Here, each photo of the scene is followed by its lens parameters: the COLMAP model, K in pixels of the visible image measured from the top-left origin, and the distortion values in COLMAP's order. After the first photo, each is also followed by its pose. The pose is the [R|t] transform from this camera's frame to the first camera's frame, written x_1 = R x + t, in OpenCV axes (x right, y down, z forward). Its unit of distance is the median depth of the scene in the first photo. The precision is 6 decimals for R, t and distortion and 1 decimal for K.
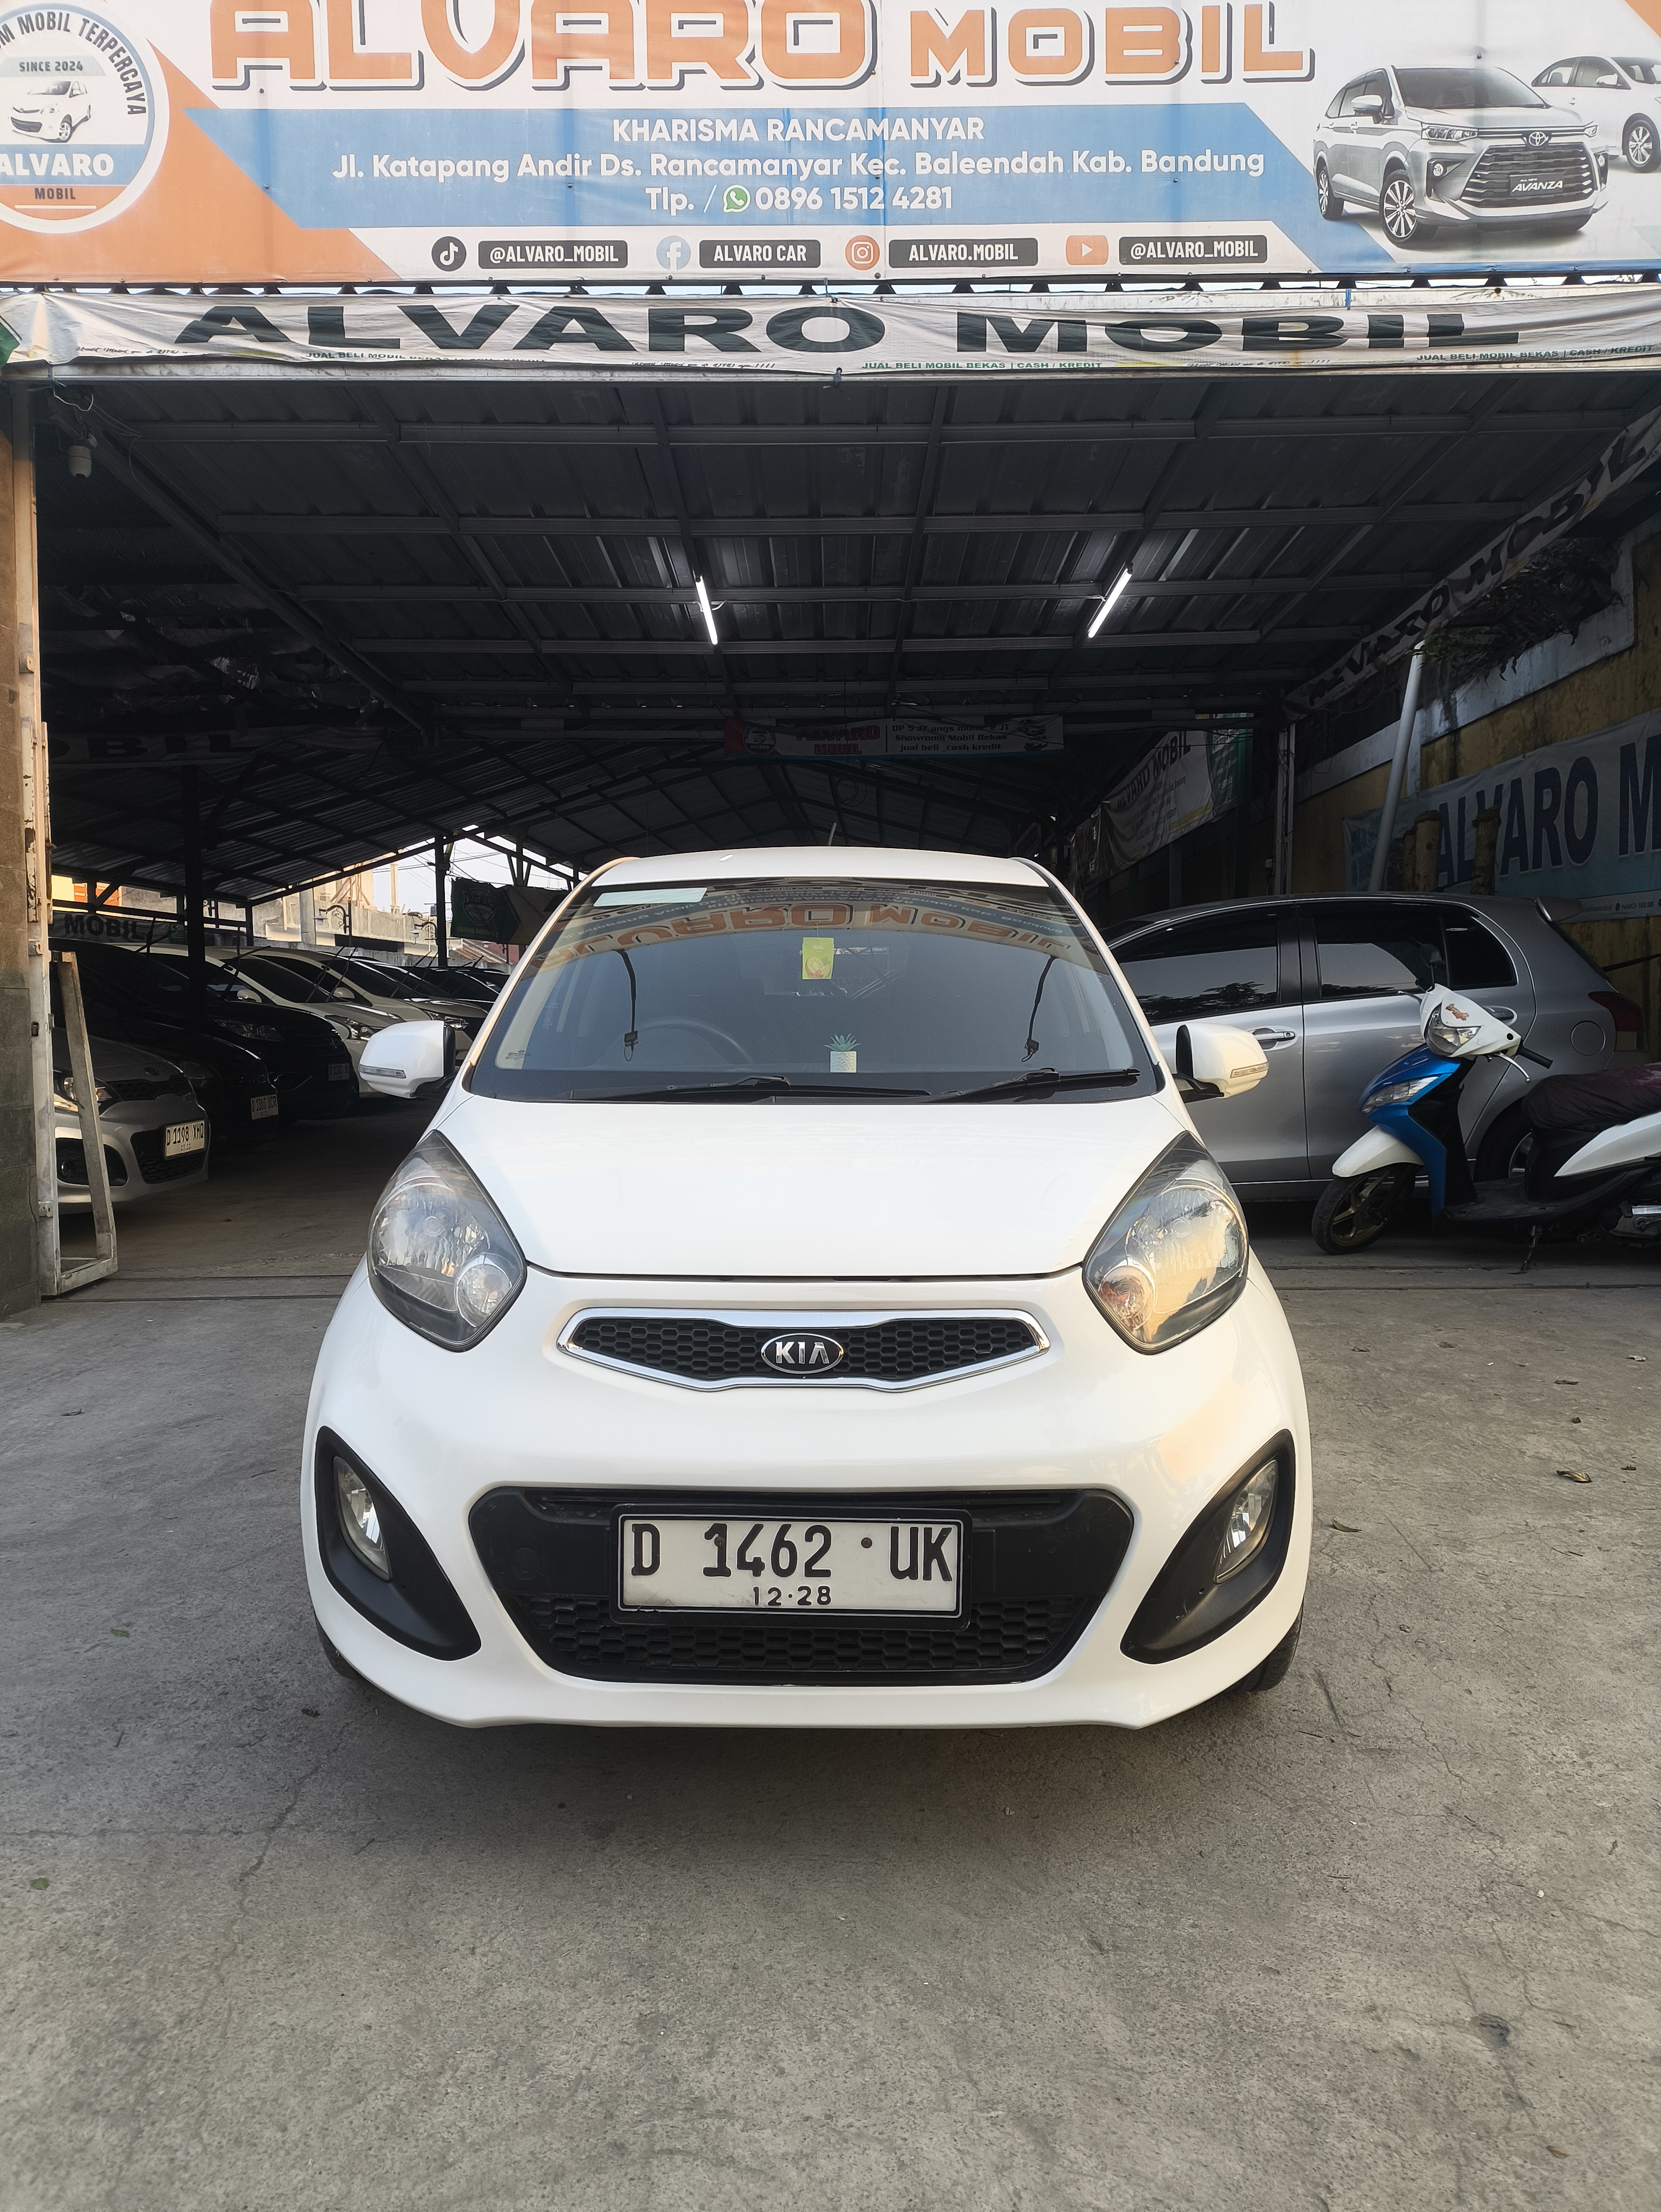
lens RADIAL K [[1657.8, 0, 831.9], [0, 1657.8, 1104.8], [0, 0, 1]] dist [0.001912, 0.005469]
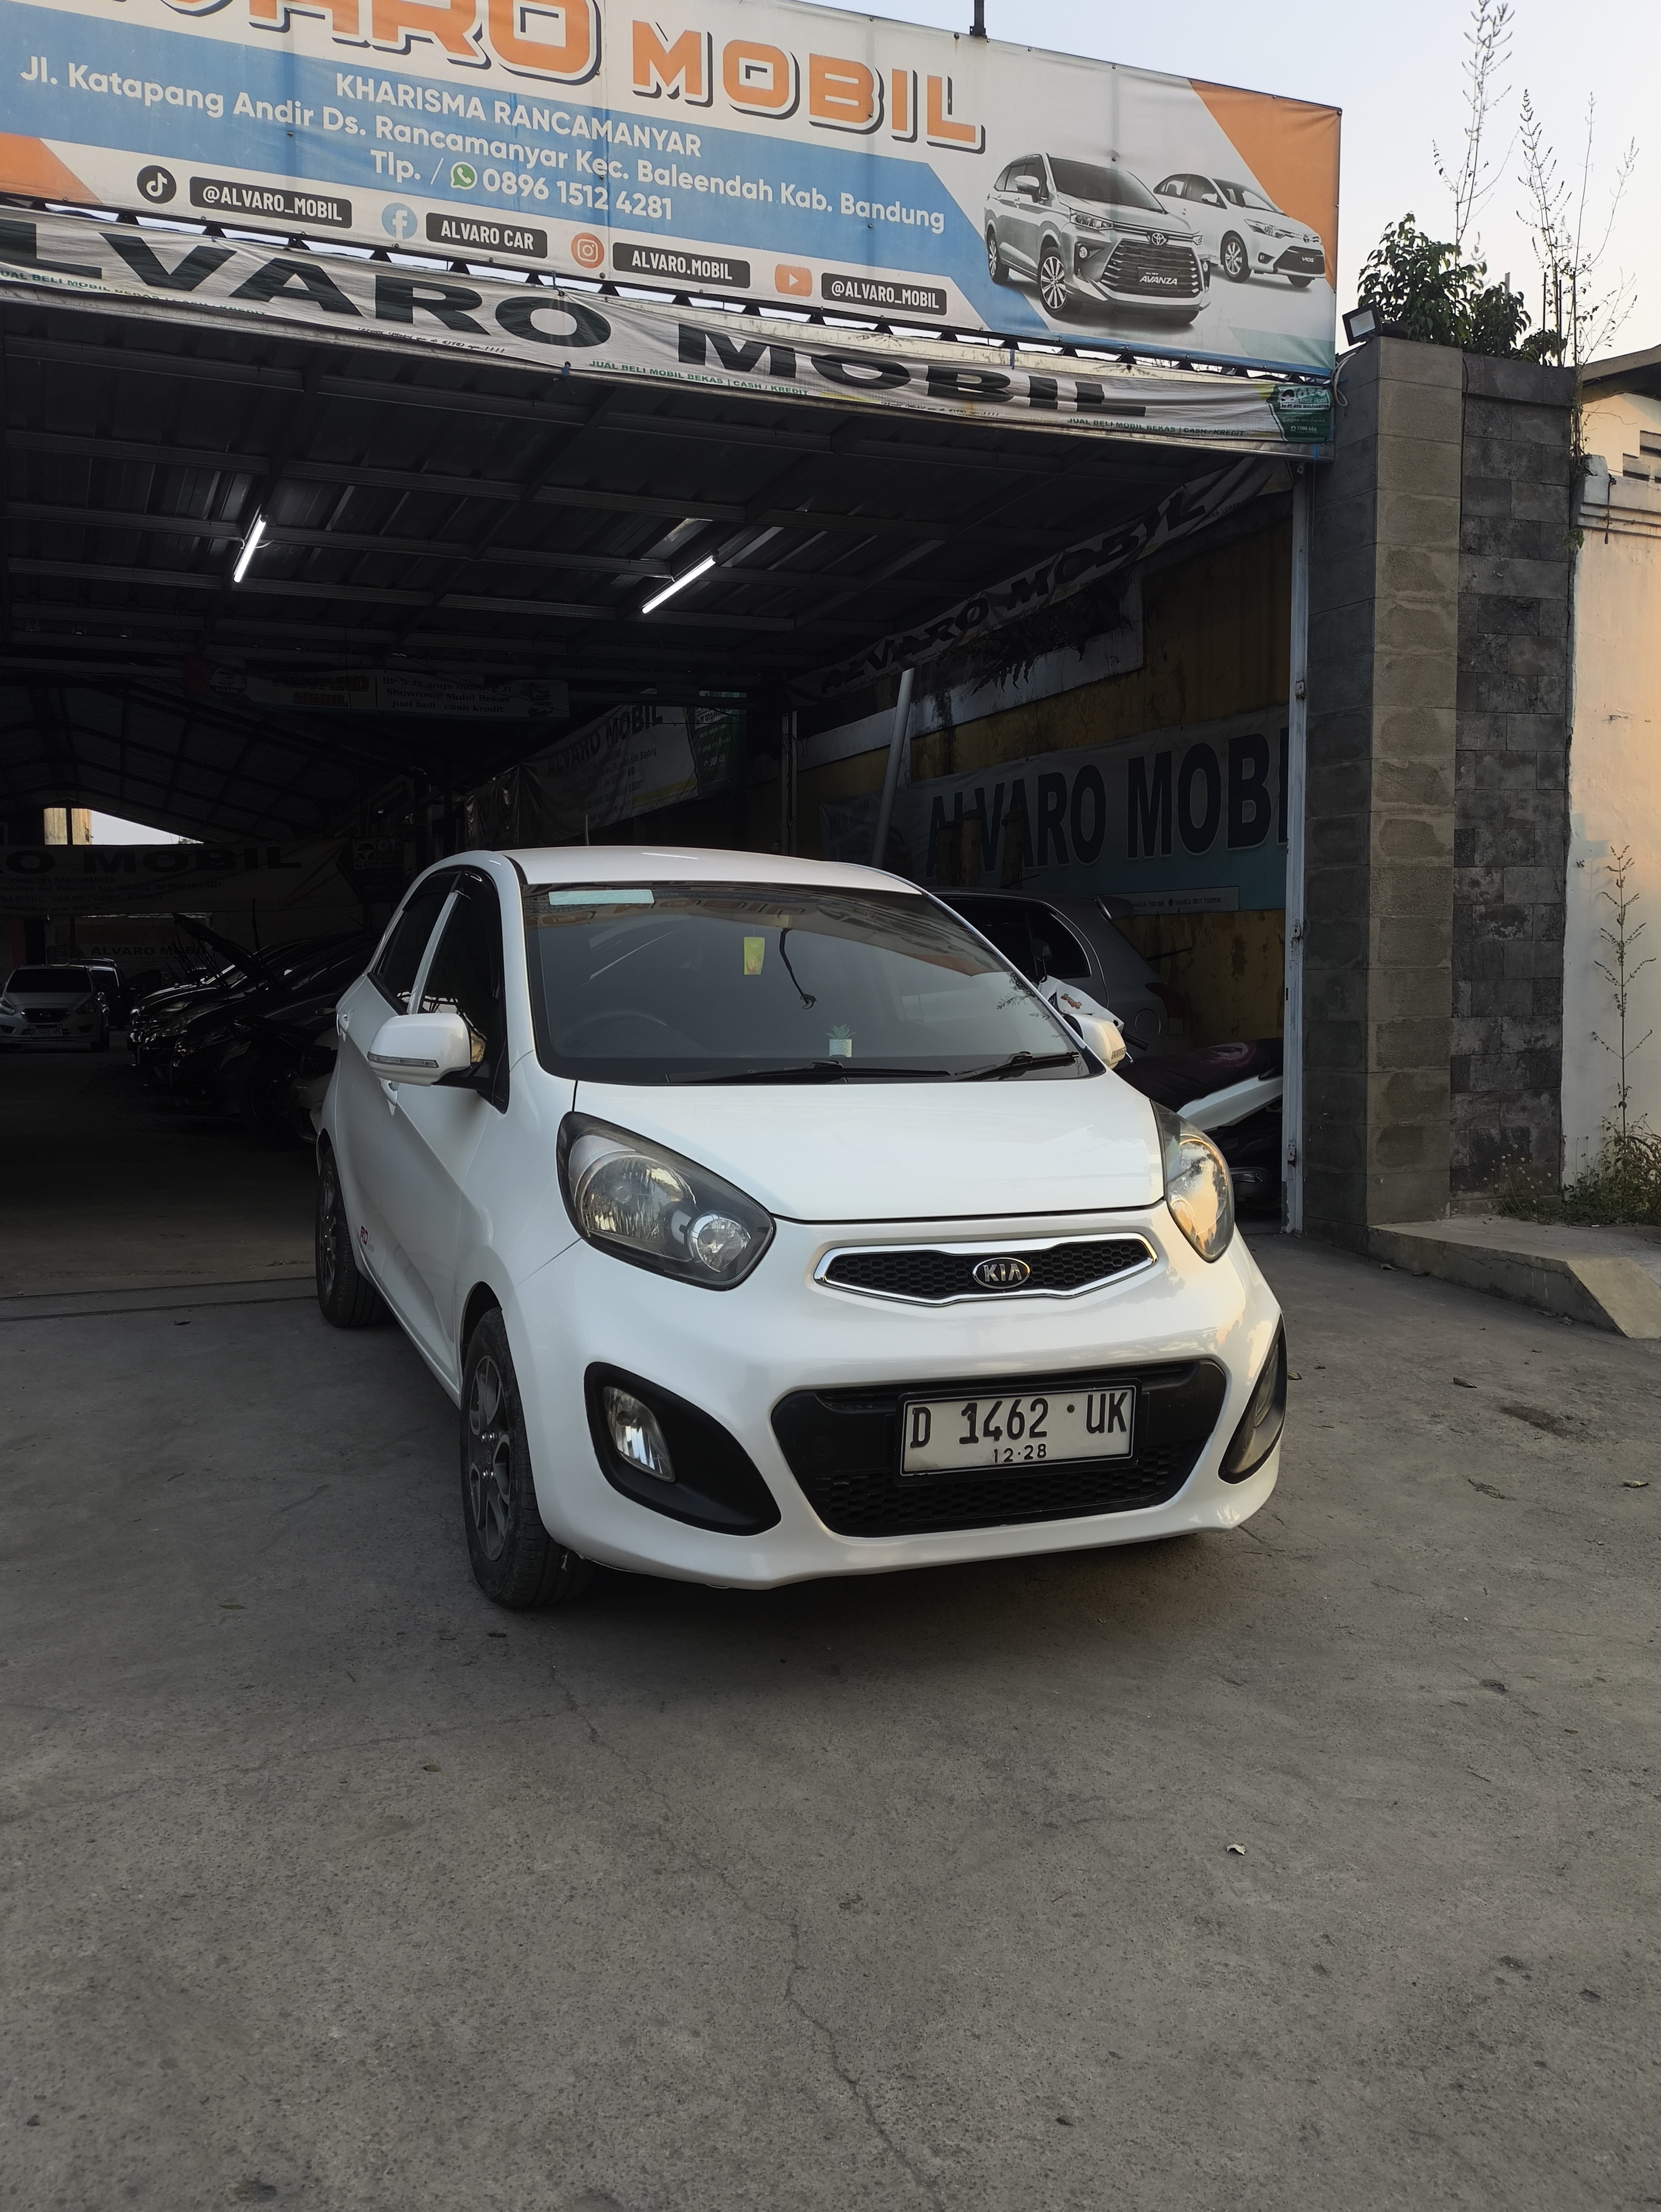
lens RADIAL K [[1870.0, 0, 838.5], [0, 1870.0, 1126.0], [0, 0, 1]] dist [0.082789, -0.105543]
pose [[0.925055, -0.024881, 0.379018, -0.293762], [0.019288, 0.999642, 0.018545, 0.001808], [-0.379344, -0.009845, 0.925203, -0.133557]]
